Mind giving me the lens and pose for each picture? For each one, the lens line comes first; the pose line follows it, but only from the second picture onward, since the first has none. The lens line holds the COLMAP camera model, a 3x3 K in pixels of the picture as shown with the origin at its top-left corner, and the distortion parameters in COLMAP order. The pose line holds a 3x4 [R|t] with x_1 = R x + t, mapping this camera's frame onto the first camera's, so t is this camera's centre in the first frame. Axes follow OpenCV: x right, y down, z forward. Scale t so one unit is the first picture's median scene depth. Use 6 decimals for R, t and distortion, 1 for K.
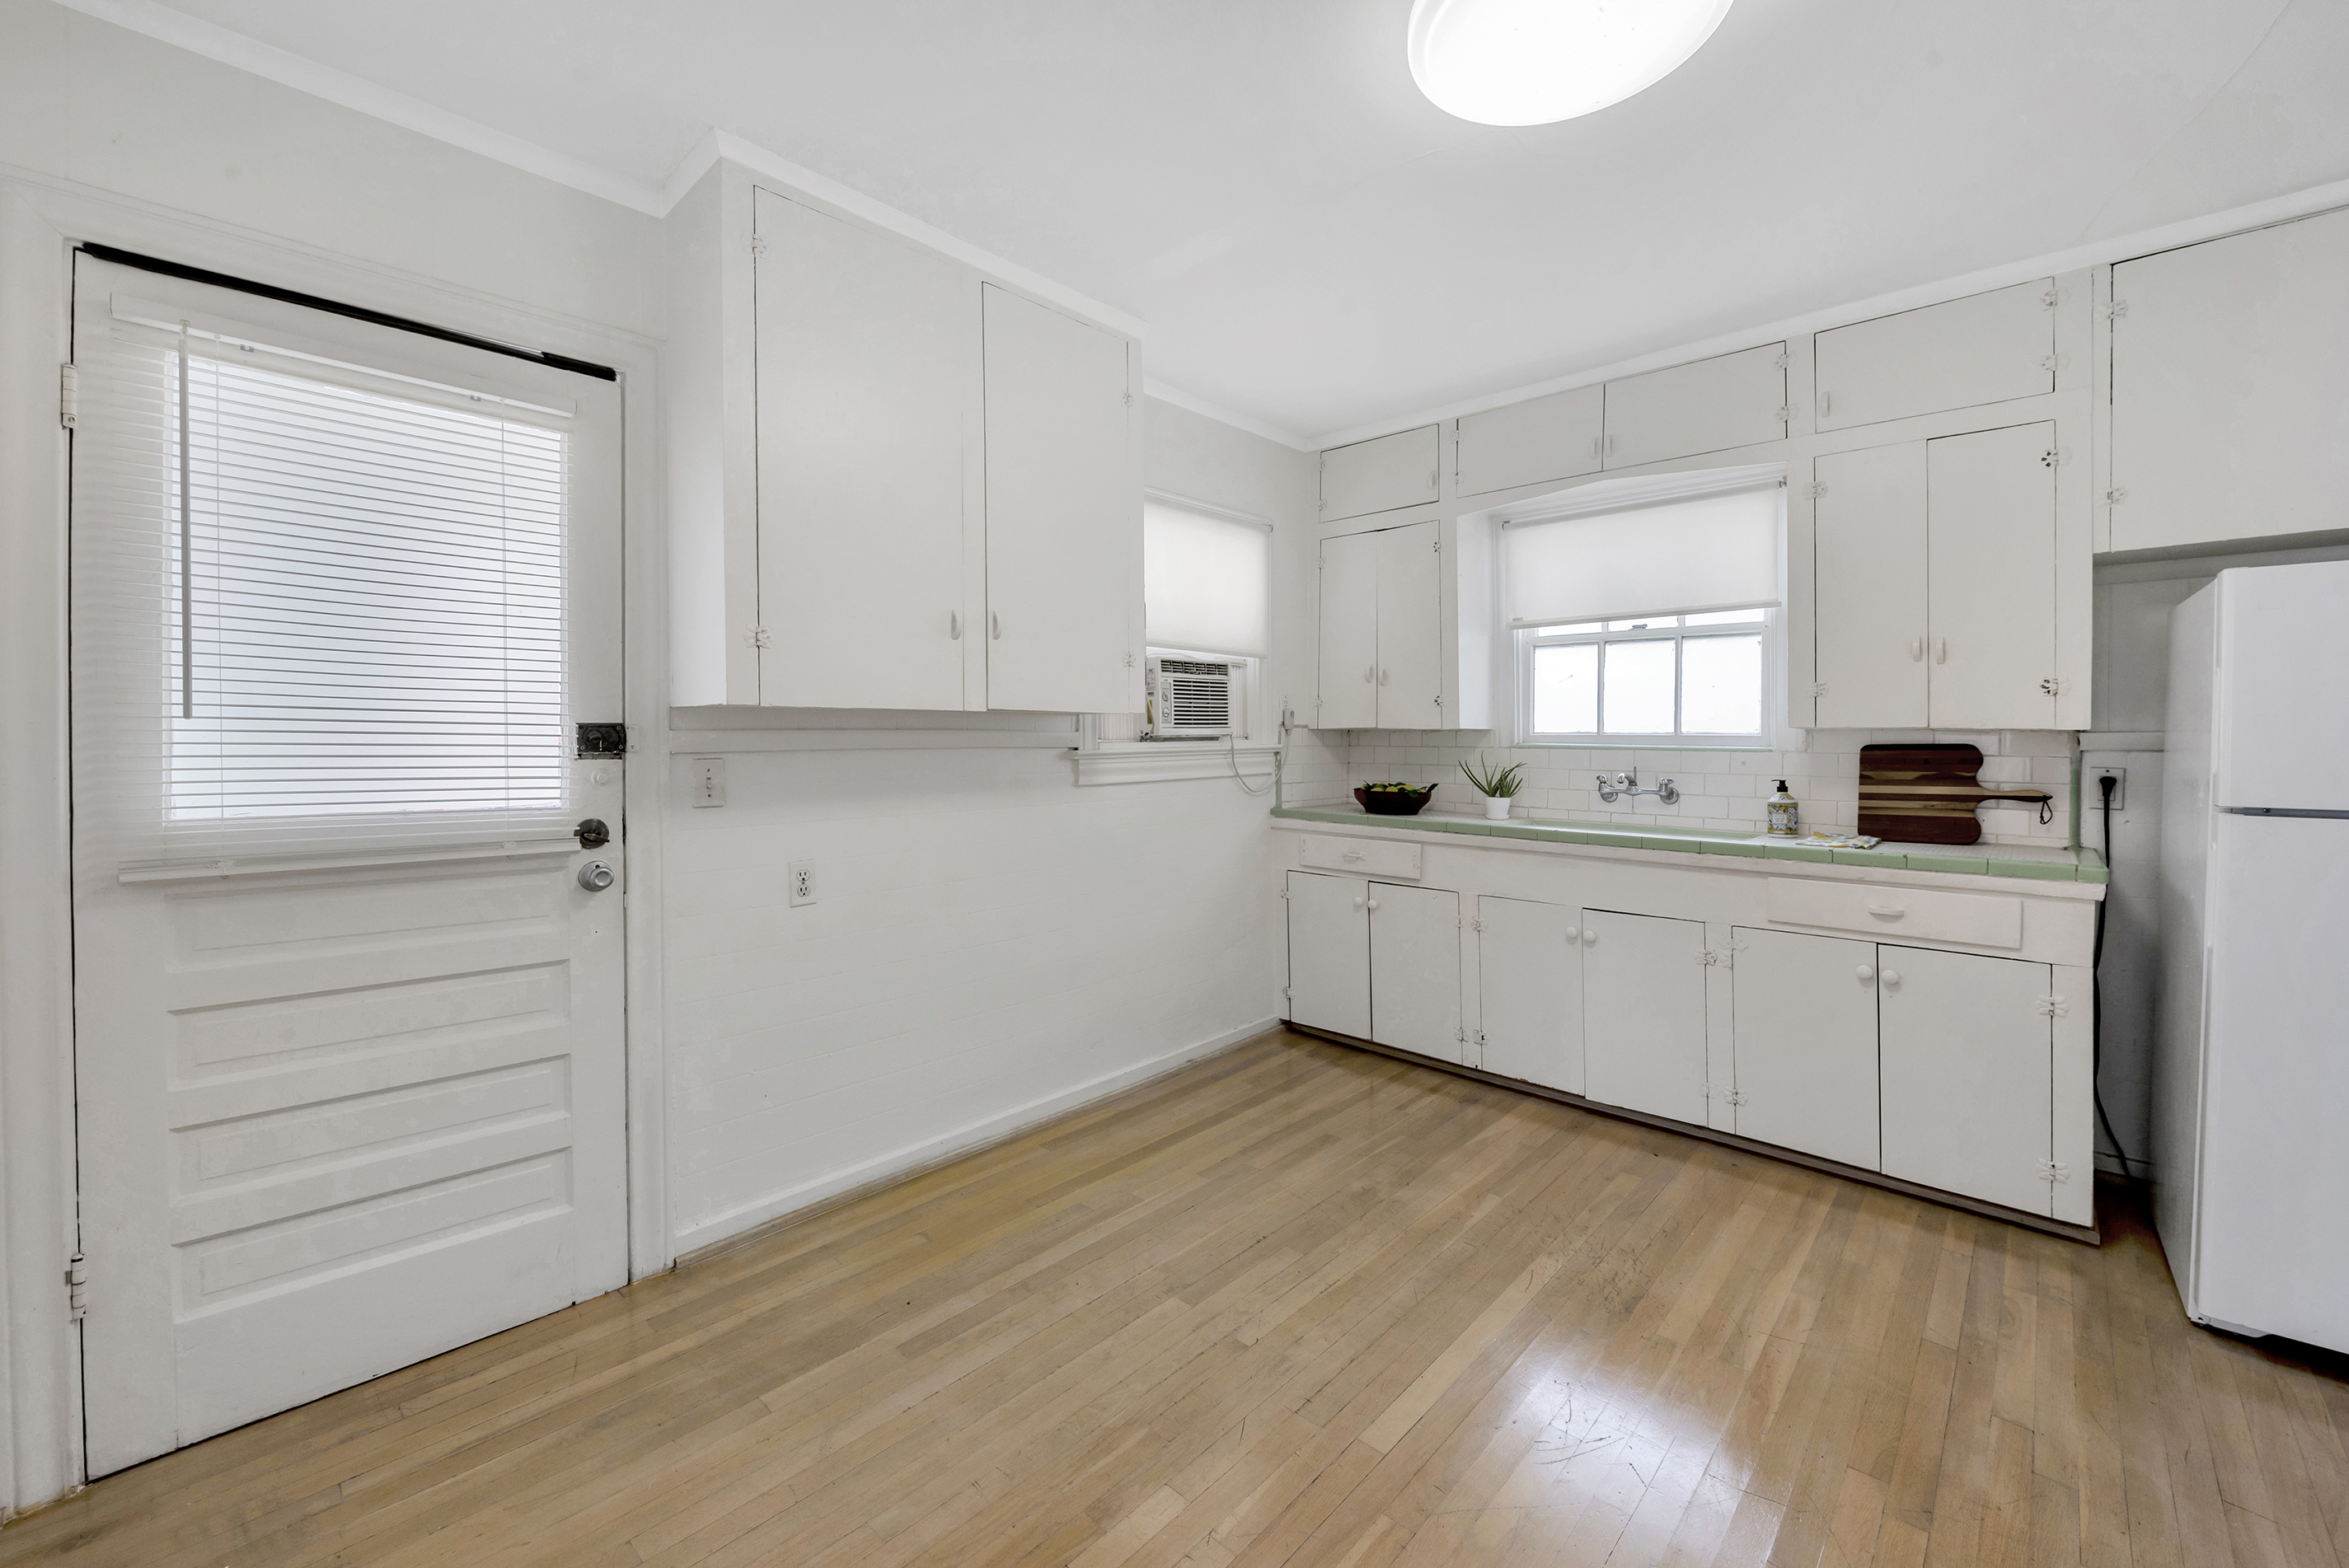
lens RADIAL K [[960.2, 0, 1142.7], [0, 960.2, 739.8], [0, 0, 1]] dist [-0.001761, -0.001031]
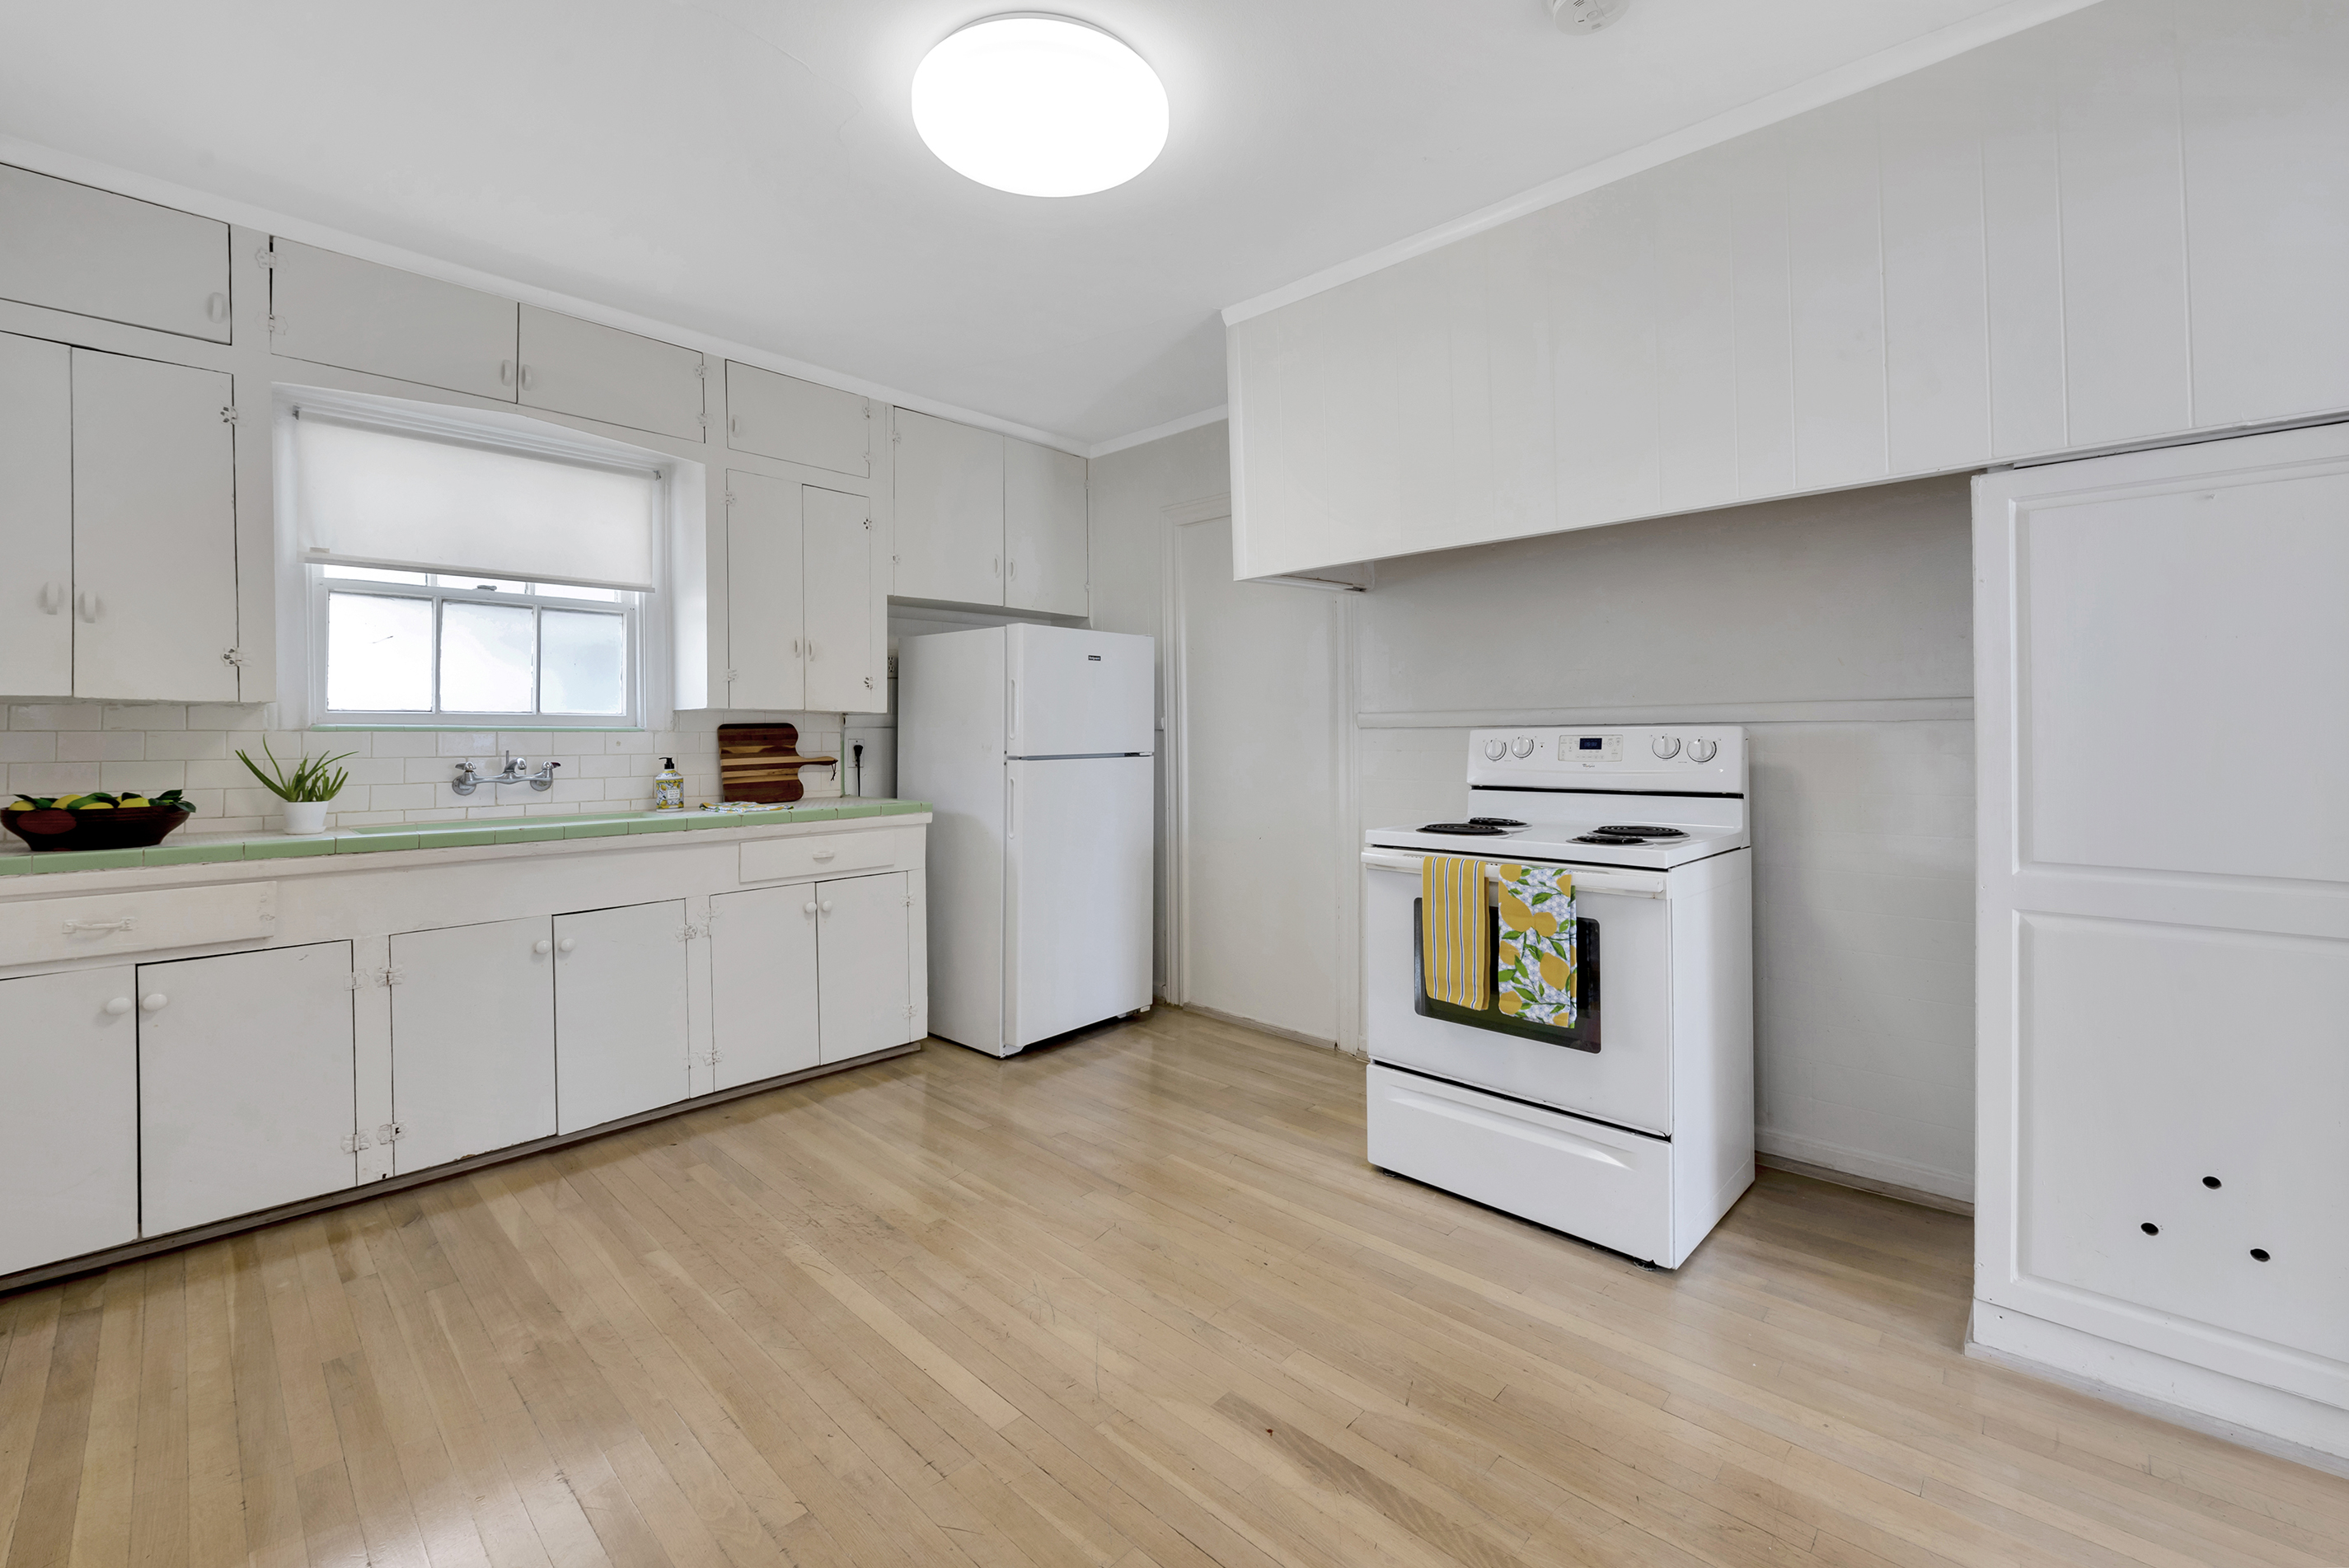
lens RADIAL K [[960.2, 0, 1192.3], [0, 960.2, 725.2], [0, 0, 1]] dist [-0.001761, -0.001031]
pose [[-0.016908, -0.002383, 0.999854, -0.410805], [0.002654, 0.999994, 0.002428, 0.005118], [-0.999854, 0.002695, -0.016902, 0.445771]]
